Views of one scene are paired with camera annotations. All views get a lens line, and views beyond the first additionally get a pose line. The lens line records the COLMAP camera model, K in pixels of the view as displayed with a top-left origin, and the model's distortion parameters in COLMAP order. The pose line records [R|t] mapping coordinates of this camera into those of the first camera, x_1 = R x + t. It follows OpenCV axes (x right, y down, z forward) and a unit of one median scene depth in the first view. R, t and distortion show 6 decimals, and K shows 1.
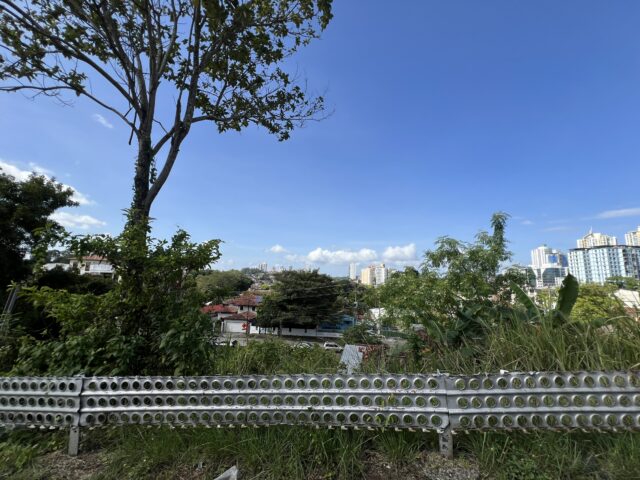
lens RADIAL K [[259.7, 0, 321.6], [0, 259.7, 240.3], [0, 0, 1]] dist [-0.001026, 0.000211]
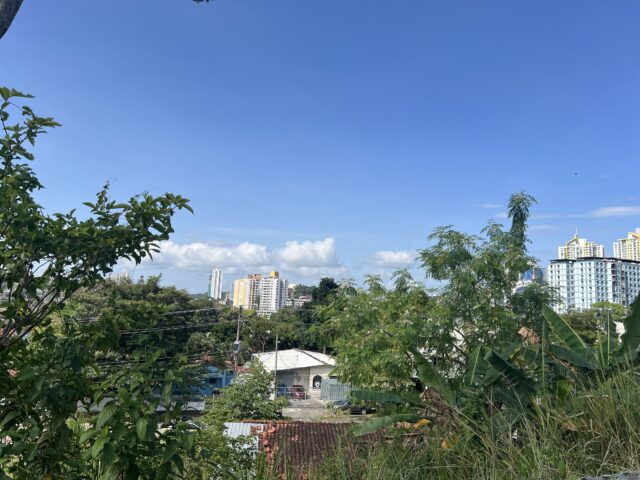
lens RADIAL K [[485.0, 0, 320.0], [0, 485.0, 240.0], [0, 0, 1]] dist [0.072896, -0.087709]
pose [[0.943984, 0.057200, 0.324997, -0.239923], [-0.066265, 0.997659, 0.016883, 0.024058], [-0.323271, -0.037473, 0.945564, 0.085894]]
